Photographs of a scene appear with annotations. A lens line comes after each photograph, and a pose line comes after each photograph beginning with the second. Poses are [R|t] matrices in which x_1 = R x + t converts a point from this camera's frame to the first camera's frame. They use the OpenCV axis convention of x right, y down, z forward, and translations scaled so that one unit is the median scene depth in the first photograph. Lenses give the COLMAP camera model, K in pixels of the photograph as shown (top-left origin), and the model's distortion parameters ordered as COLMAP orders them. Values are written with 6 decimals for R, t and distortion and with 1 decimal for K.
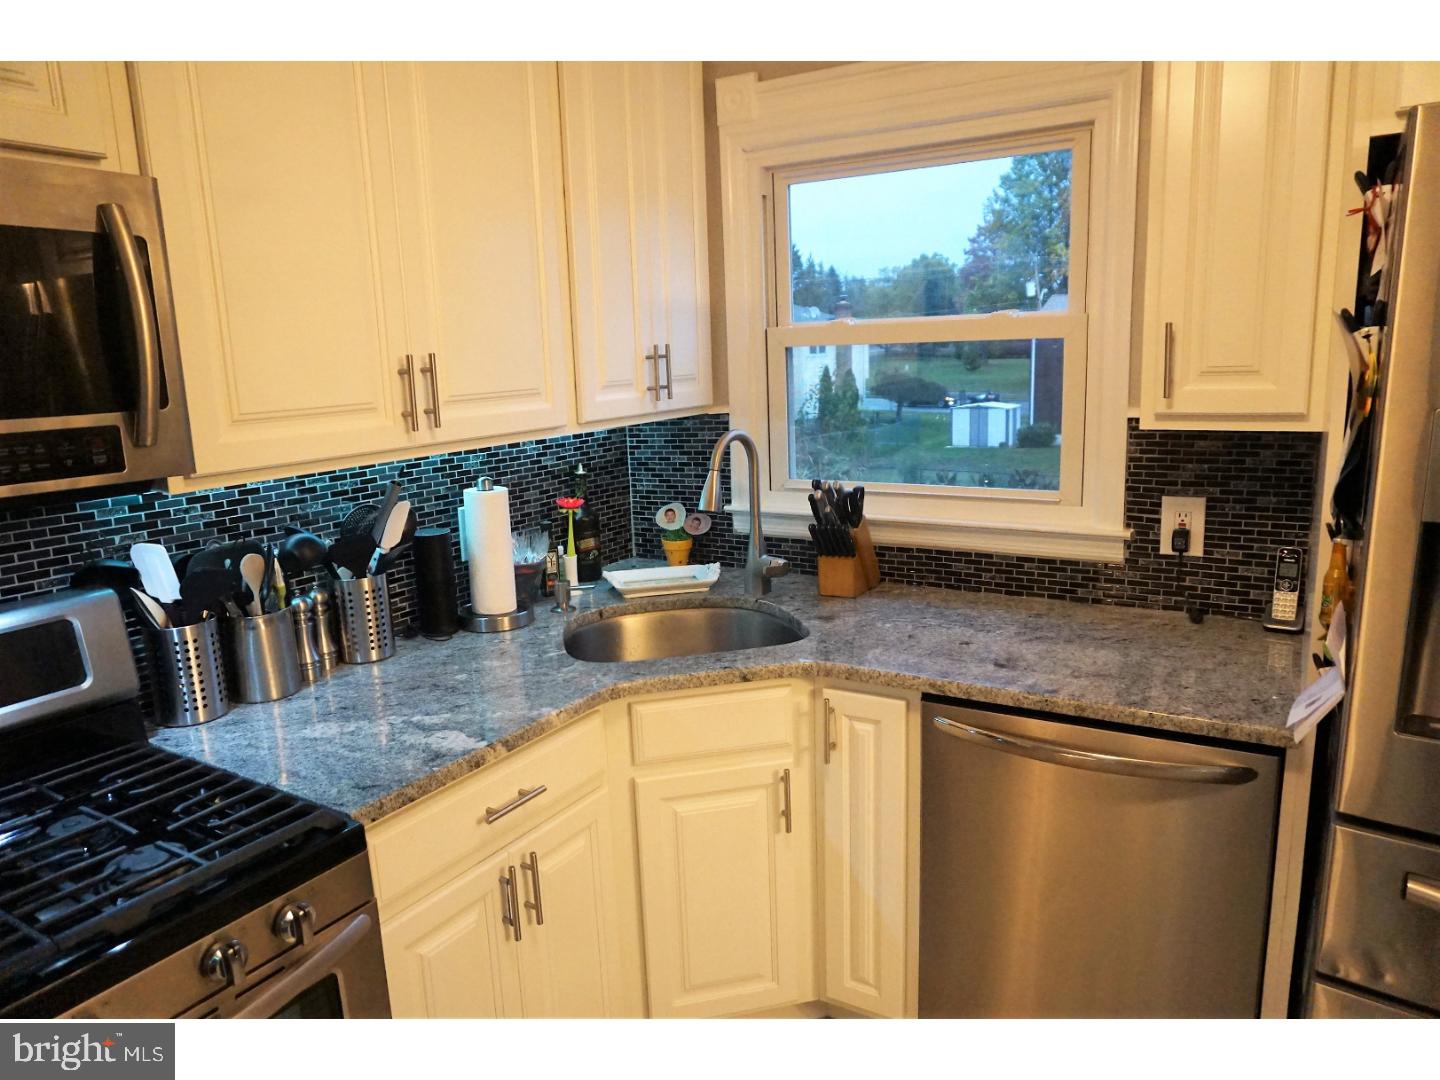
lens RADIAL K [[972.1, 0, 720.0], [0, 972.1, 540.0], [0, 0, 1]] dist [-0.003131, -0.000498]
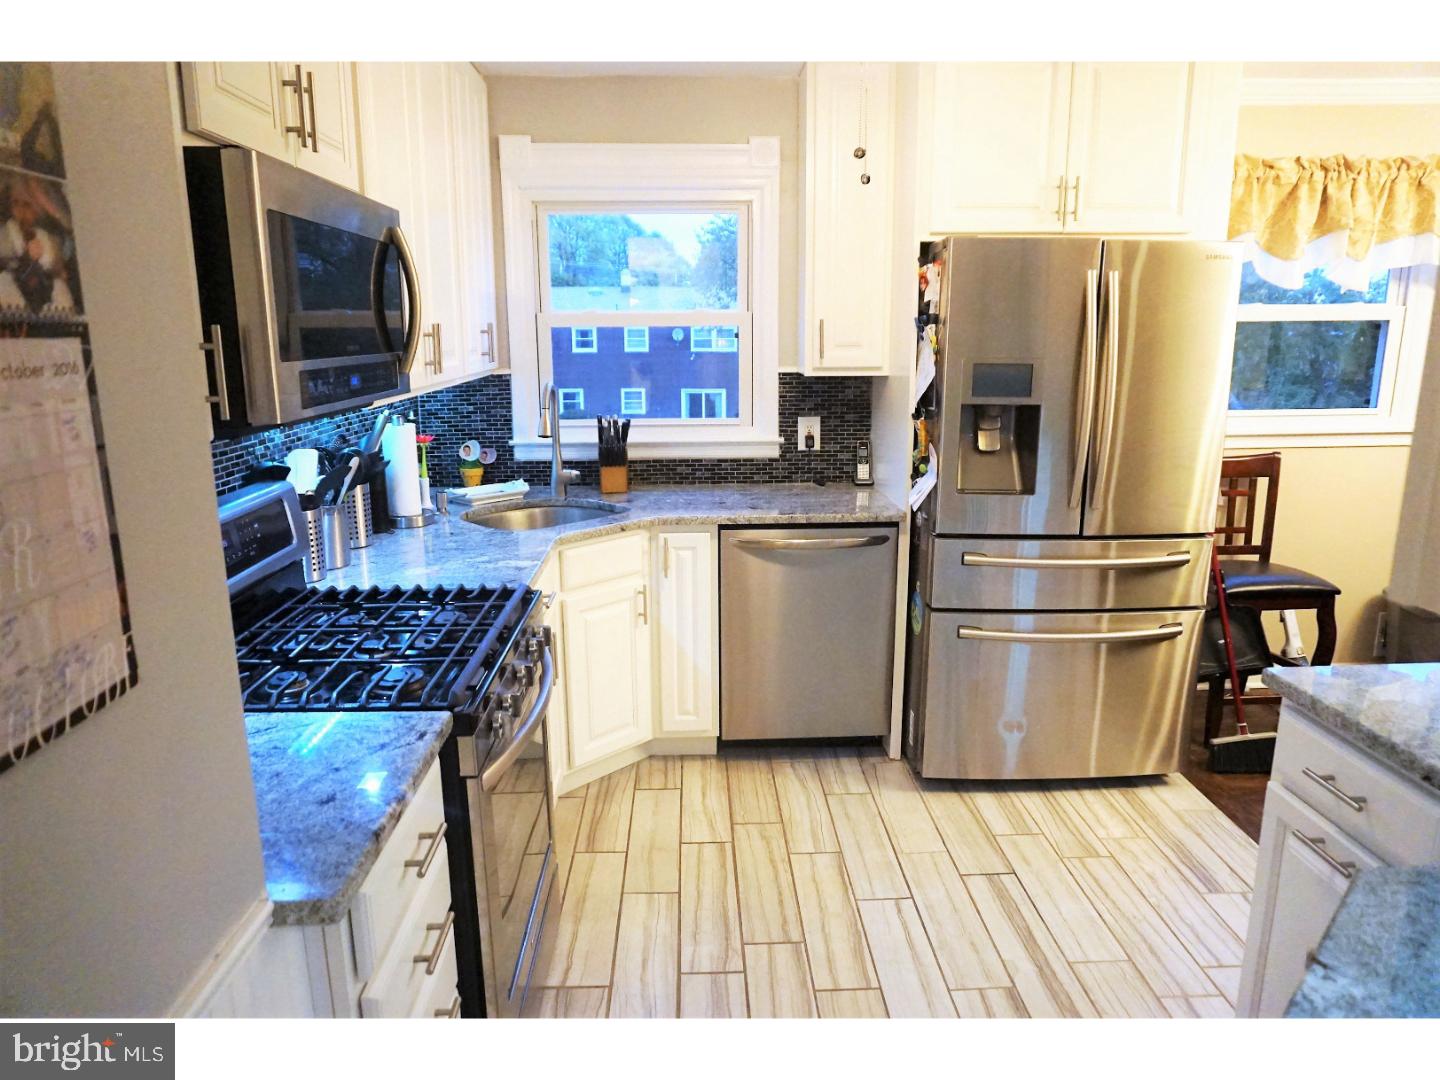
lens RADIAL K [[978.9, 0, 720.0], [0, 978.9, 540.0], [0, 0, 1]] dist [-0.042485, 0.000235]
pose [[0.838436, -0.088370, 0.537788, -0.643862], [0.083156, 0.995956, 0.034013, 0.105848], [-0.538619, 0.016203, 0.842394, -0.419136]]
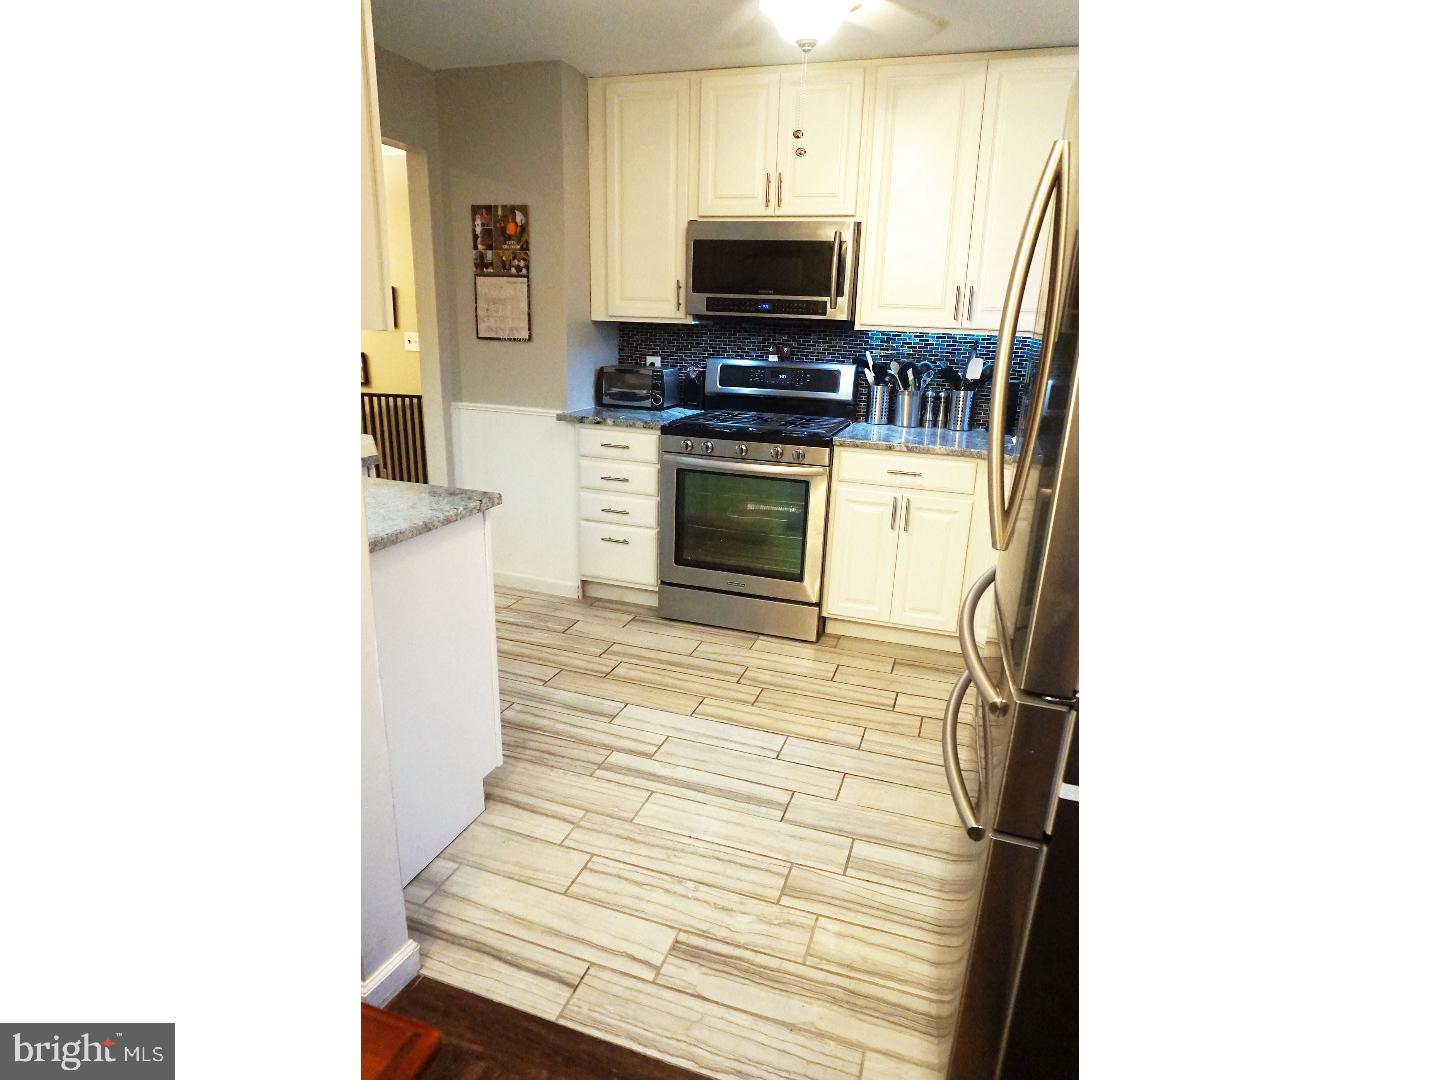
lens RADIAL K [[763.7, 0, 723.8], [0, 763.7, 519.3], [0, 0, 1]] dist [-0.028387, 0.000929]
pose [[0.215999, 0.286896, -0.933293, 1.155664], [-0.232816, 0.943420, 0.236127, 0.027759], [0.948231, 0.166283, 0.270571, 0.057600]]
